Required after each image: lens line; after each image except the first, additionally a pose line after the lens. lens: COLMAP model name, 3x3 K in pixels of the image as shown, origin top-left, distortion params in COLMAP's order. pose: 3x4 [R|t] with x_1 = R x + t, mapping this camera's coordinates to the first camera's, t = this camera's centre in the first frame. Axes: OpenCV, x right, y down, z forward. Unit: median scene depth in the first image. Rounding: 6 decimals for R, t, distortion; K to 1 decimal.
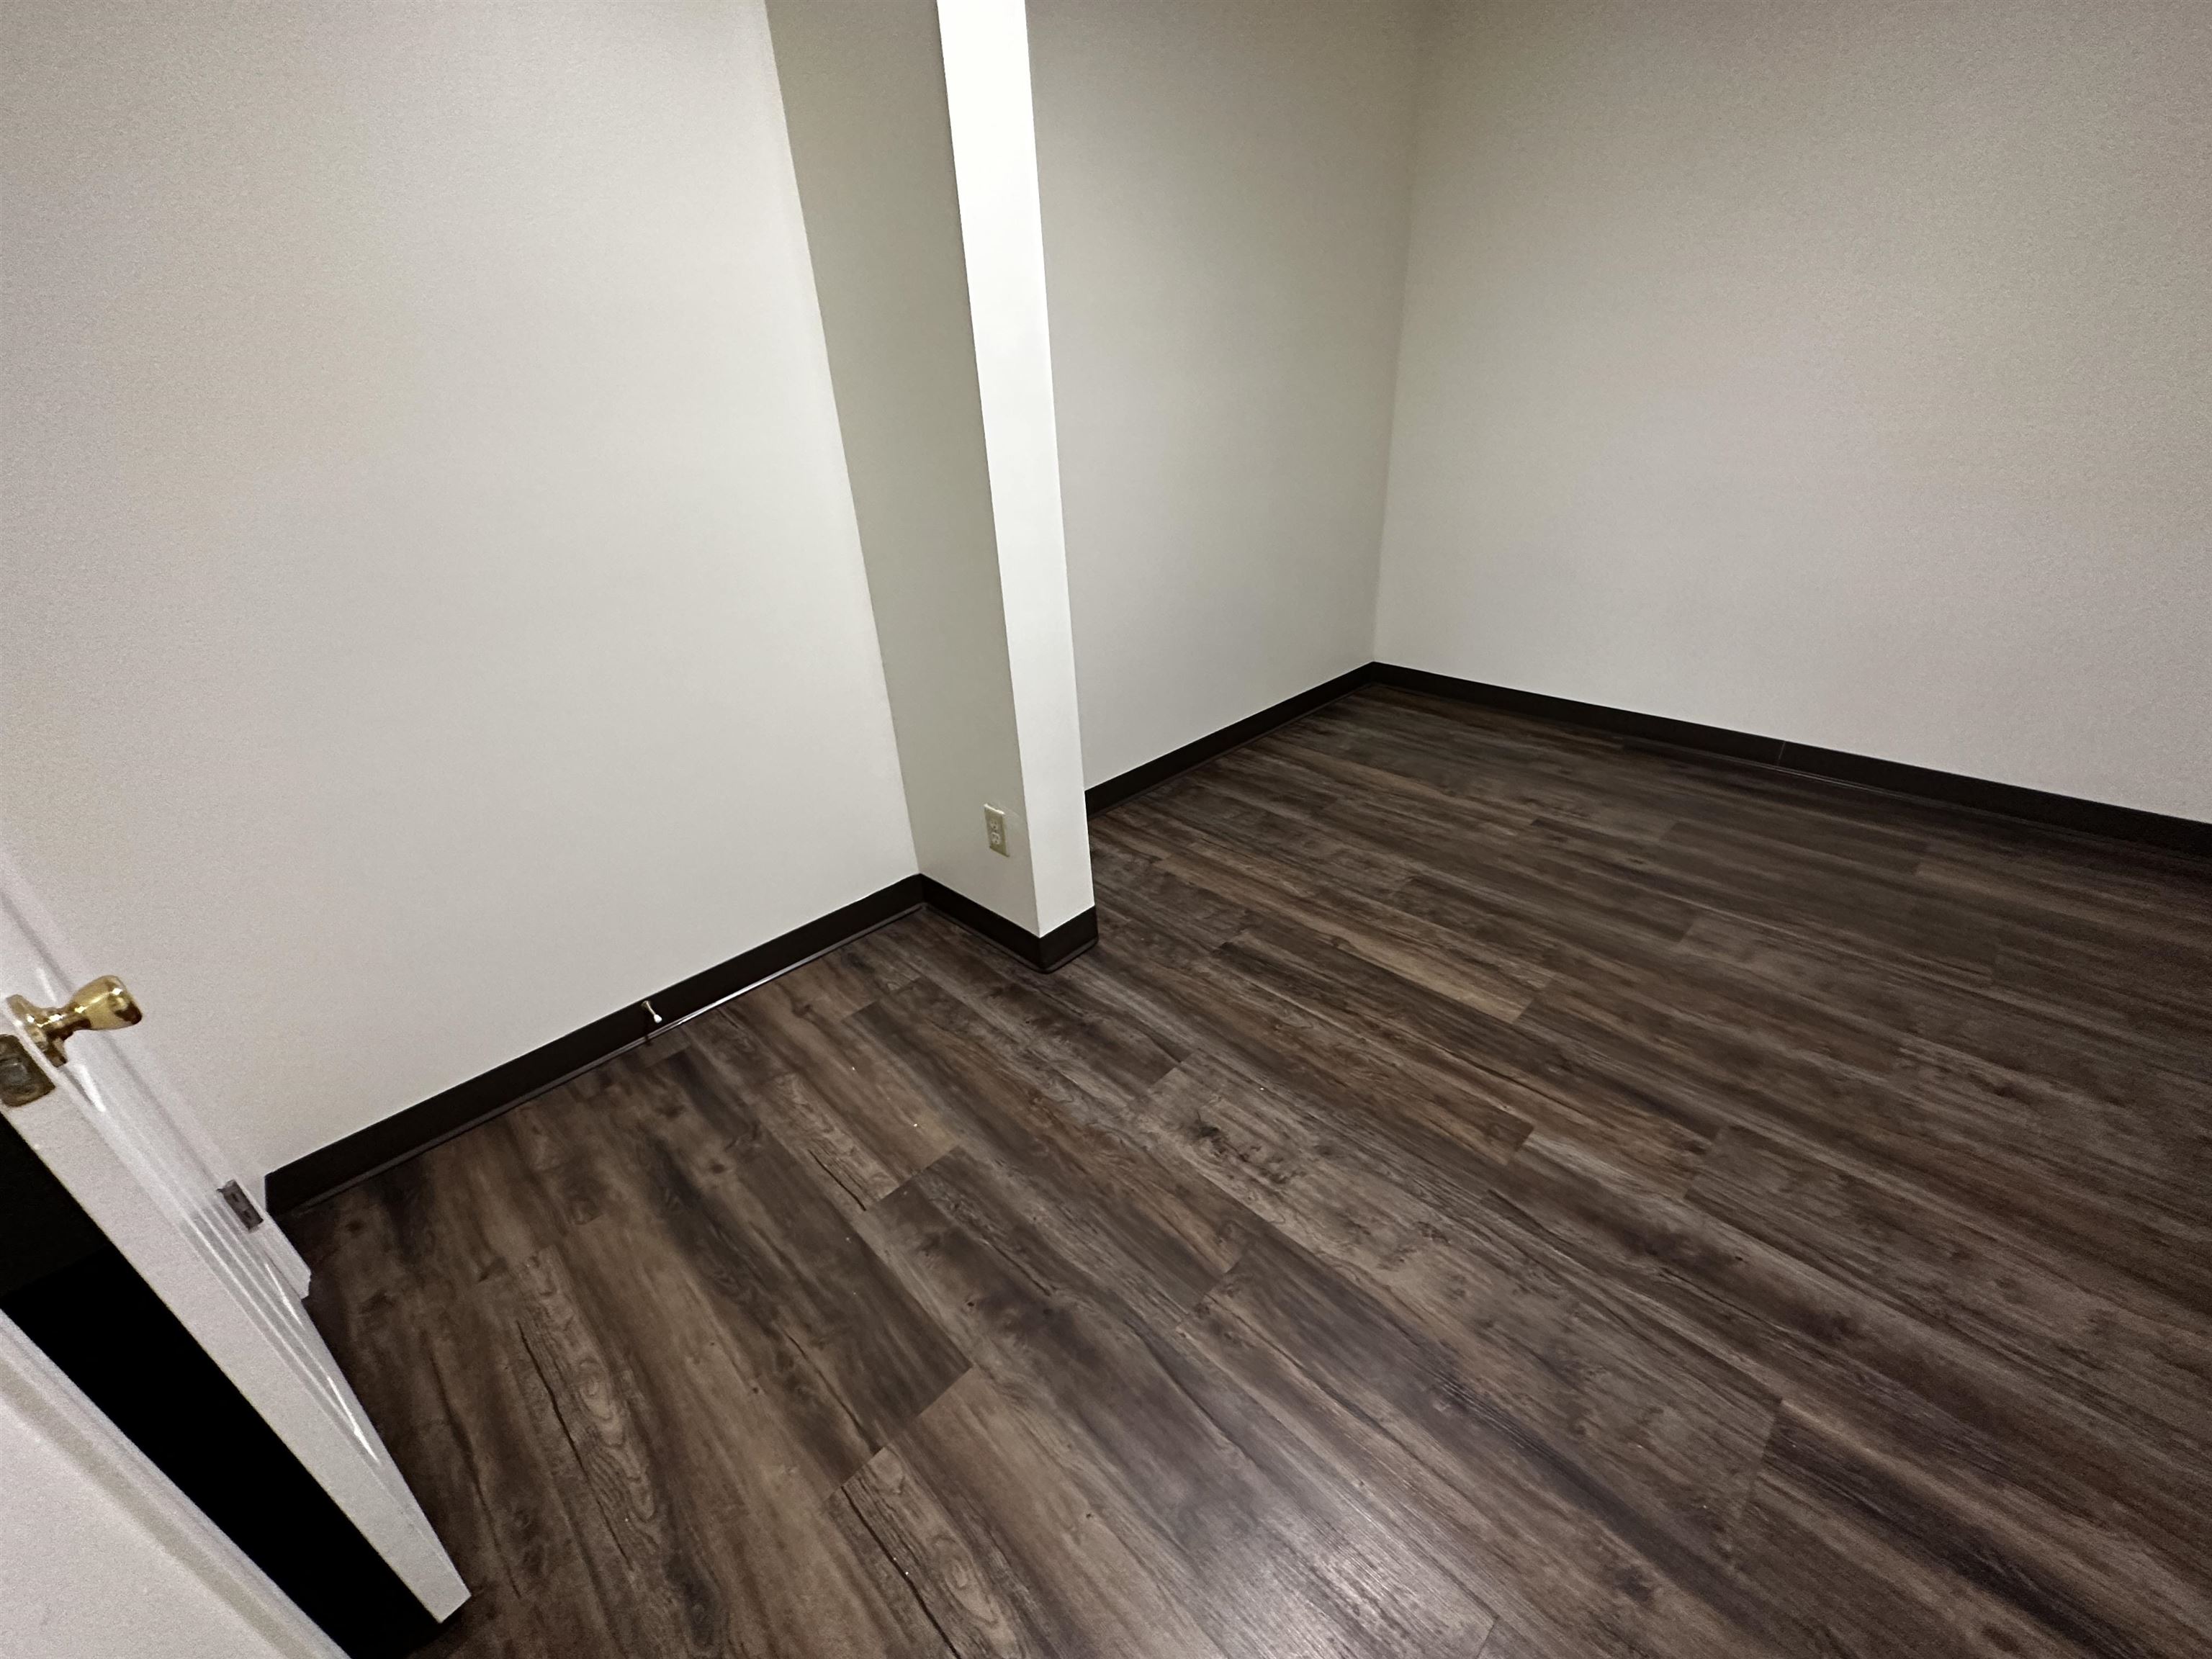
lens RADIAL K [[883.6, 0, 1106.8], [0, 883.6, 831.8], [0, 0, 1]] dist [-0.003023, 0.000863]
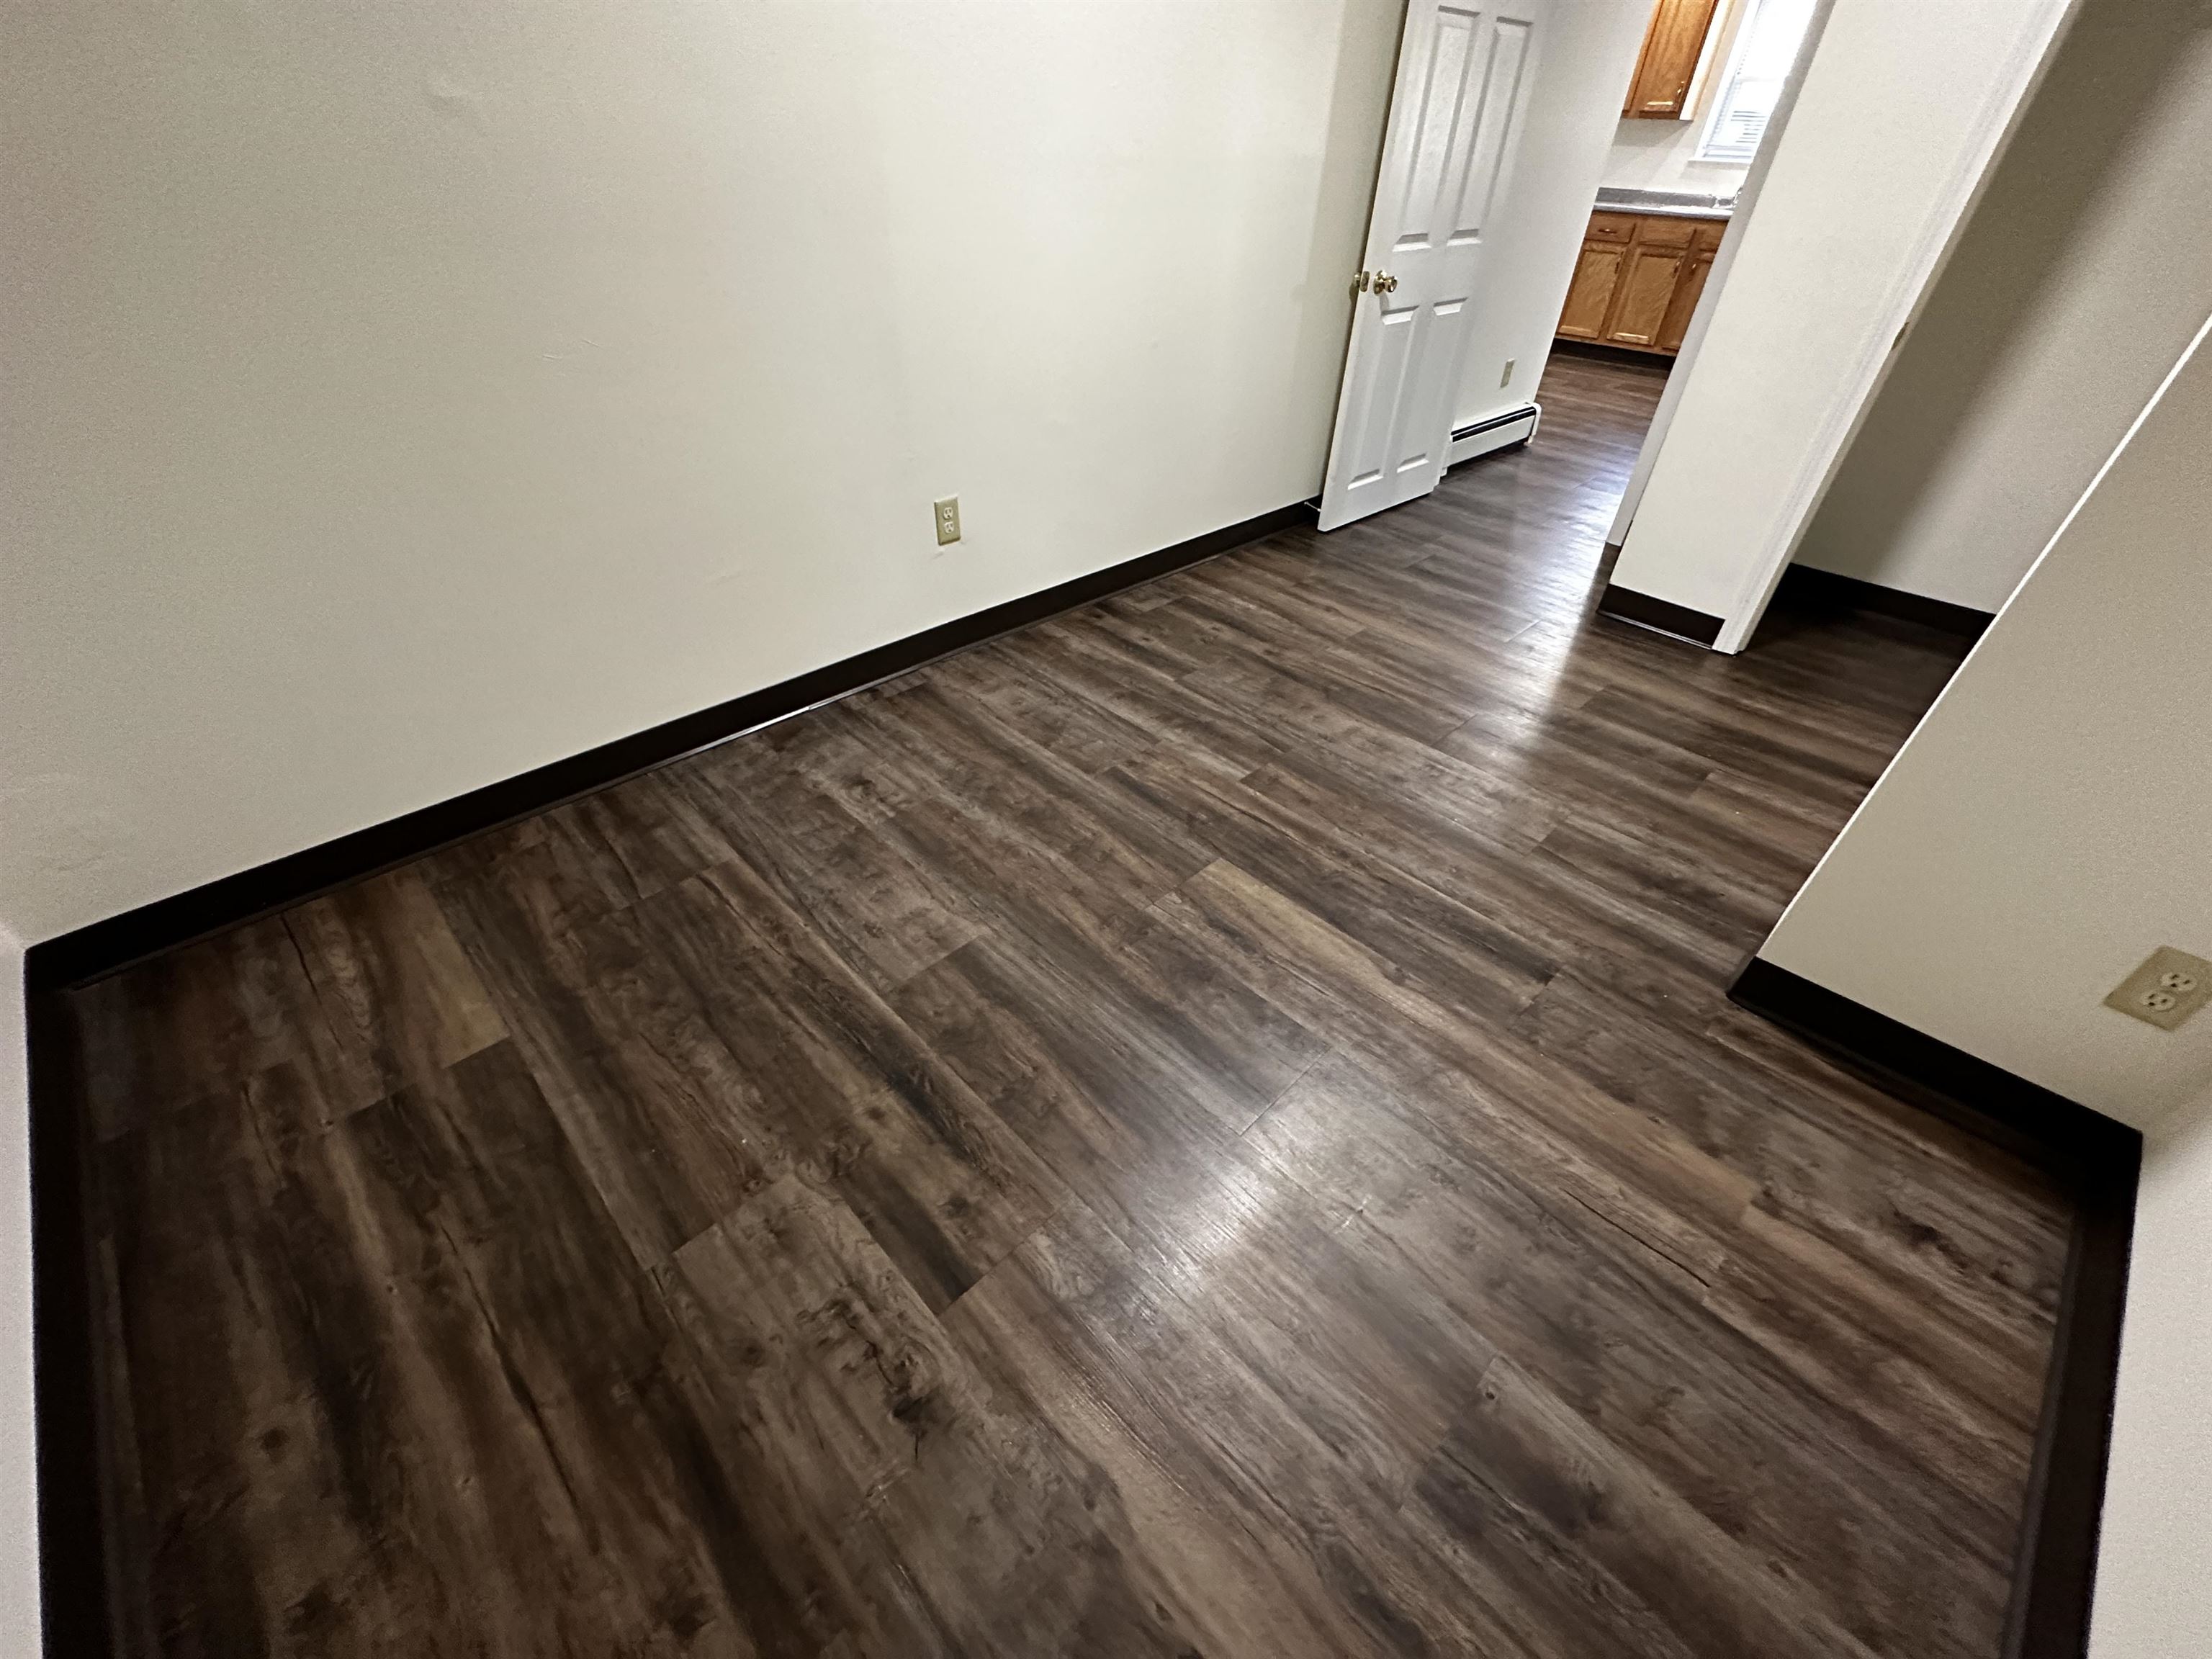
lens RADIAL K [[883.6, 0, 1106.8], [0, 883.6, 831.8], [0, 0, 1]] dist [-0.003023, 0.000863]
pose [[-0.999596, 0.021427, 0.018660, 0.604077], [0.025678, 0.400047, 0.916135, -0.759172], [0.012165, 0.916244, -0.400435, 1.459012]]
